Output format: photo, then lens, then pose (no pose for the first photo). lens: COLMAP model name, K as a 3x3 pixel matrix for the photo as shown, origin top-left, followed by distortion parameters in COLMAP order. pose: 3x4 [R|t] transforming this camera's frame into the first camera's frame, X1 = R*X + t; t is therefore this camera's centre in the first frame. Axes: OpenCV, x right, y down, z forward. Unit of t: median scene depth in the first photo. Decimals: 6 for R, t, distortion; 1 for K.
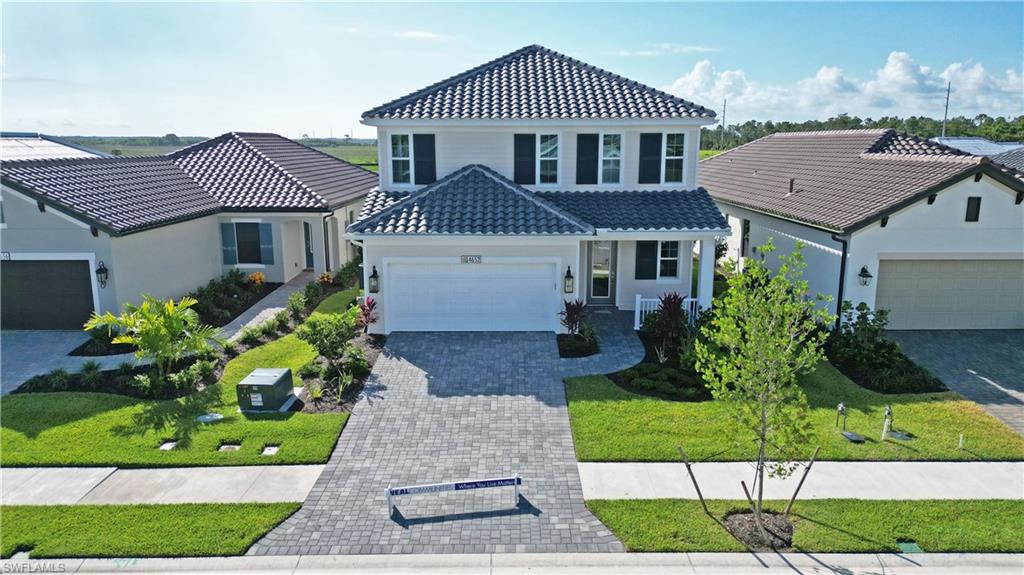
lens RADIAL K [[714.4, 0, 512.0], [0, 714.4, 287.5], [0, 0, 1]] dist [0.002313, -0.001138]
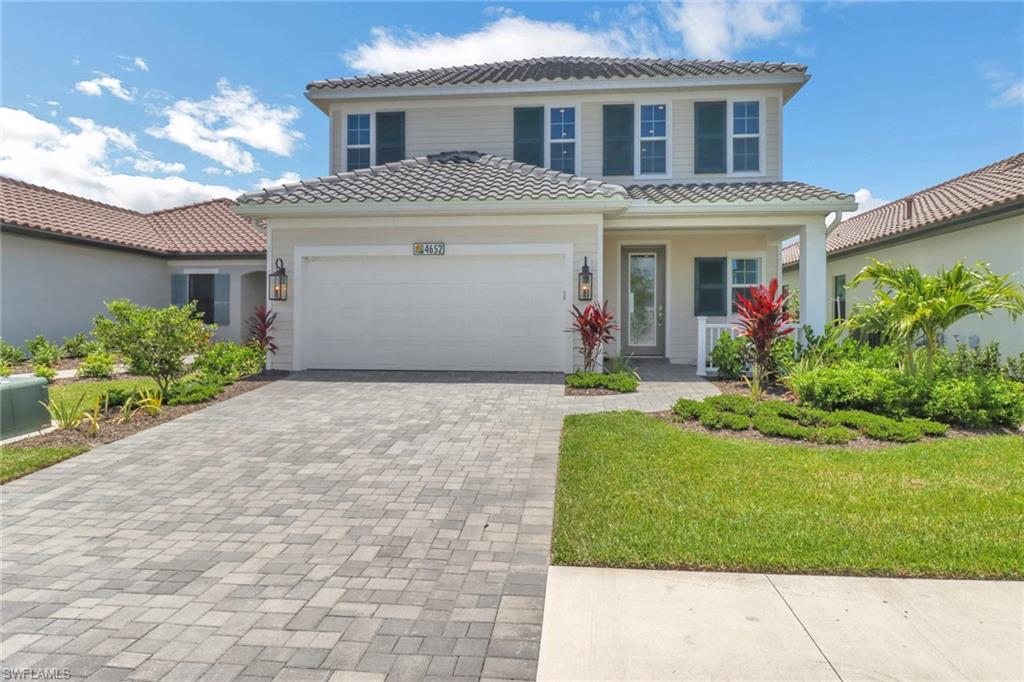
lens RADIAL K [[600.8, 0, 512.0], [0, 600.8, 341.0], [0, 0, 1]] dist [-0.047232, -0.000325]
pose [[0.994553, 0.005455, -0.104089, 0.064686], [-0.025449, 0.981115, -0.191744, 0.127123], [0.101077, 0.193348, 0.975910, 0.463085]]
